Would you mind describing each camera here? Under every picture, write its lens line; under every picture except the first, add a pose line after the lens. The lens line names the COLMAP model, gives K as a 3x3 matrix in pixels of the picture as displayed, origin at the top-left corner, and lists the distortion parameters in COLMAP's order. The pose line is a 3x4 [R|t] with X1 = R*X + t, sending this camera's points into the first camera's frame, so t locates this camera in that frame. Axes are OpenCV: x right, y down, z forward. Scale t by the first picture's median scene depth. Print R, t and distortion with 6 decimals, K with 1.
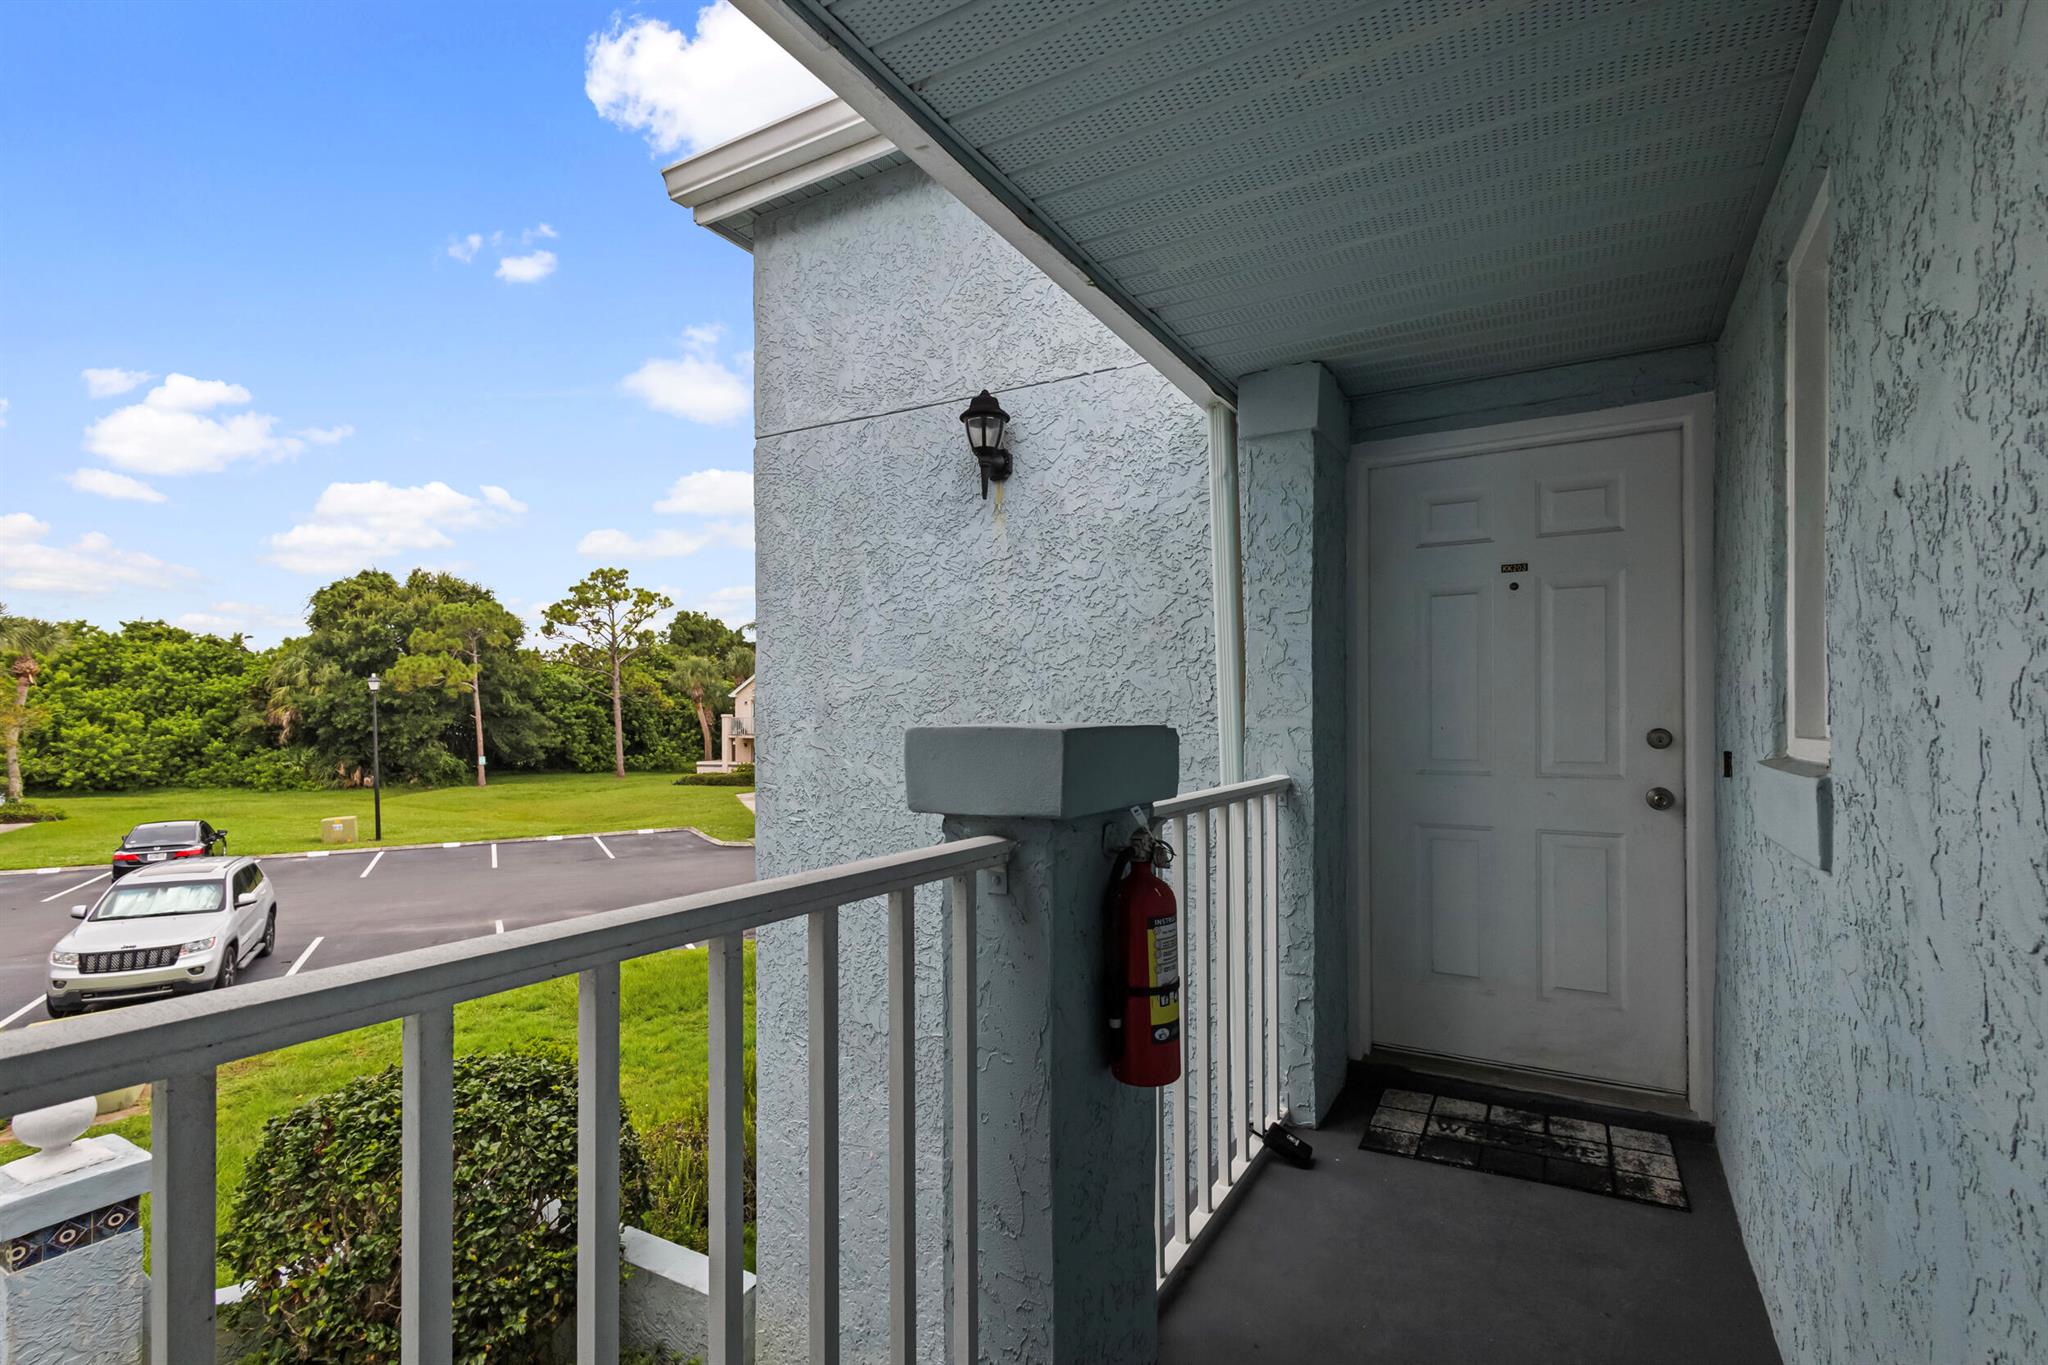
lens RADIAL K [[945.8, 0, 1024.9], [0, 945.8, 682.2], [0, 0, 1]] dist [0.002412, -0.000155]
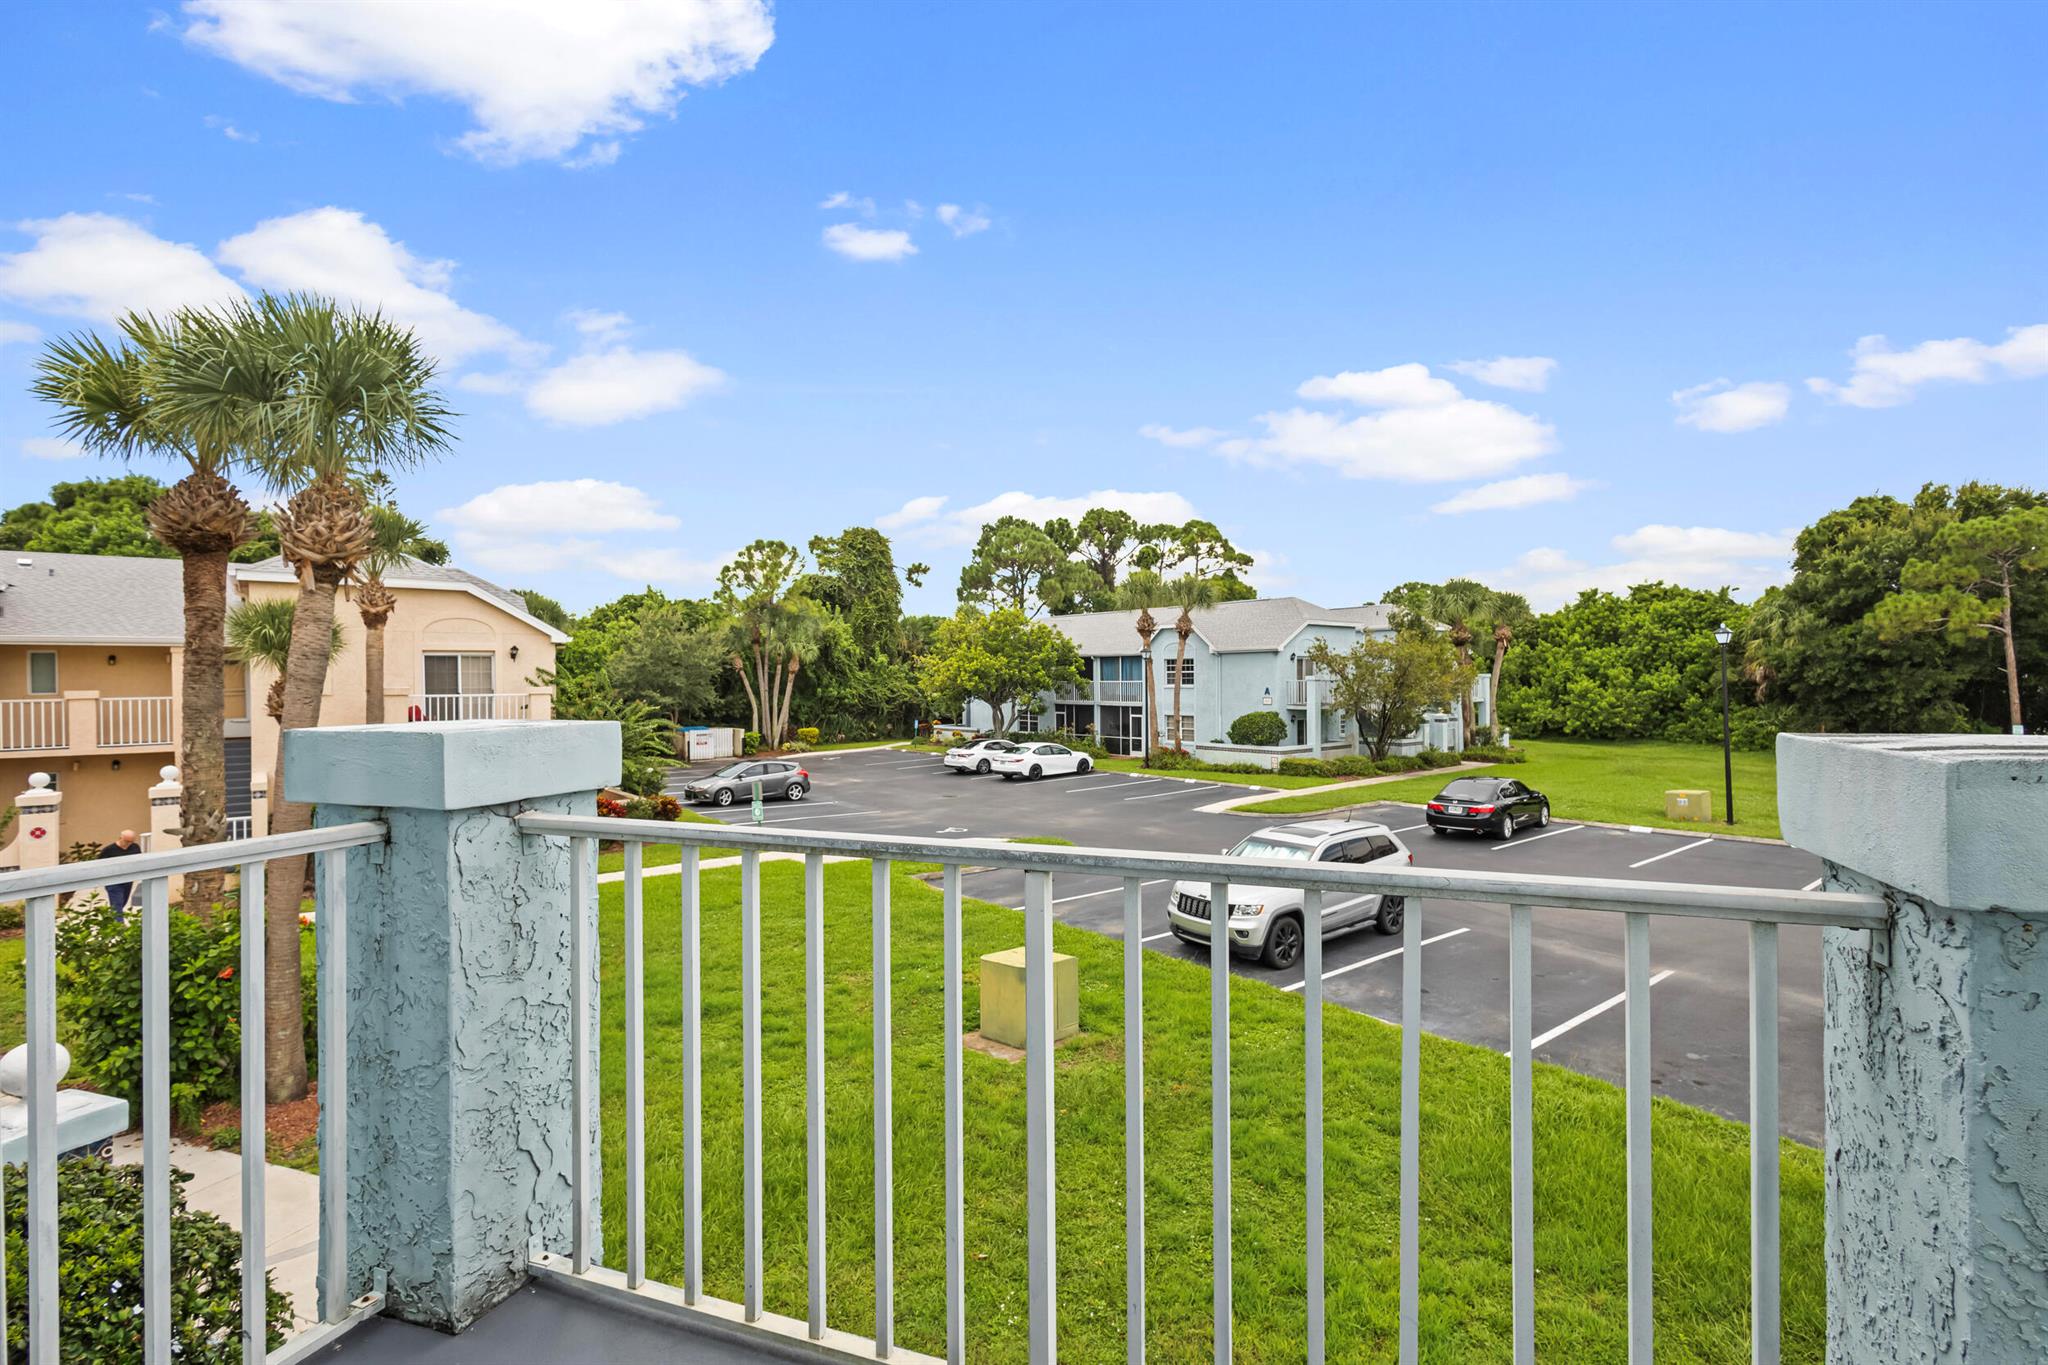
lens RADIAL K [[945.8, 0, 1024.9], [0, 945.8, 682.2], [0, 0, 1]] dist [0.002412, -0.000155]
pose [[0.160964, 0.005395, -0.986946, 0.020339], [0.044968, 0.998907, 0.012794, 0.002391], [0.985935, -0.046440, 0.160545, 0.140177]]
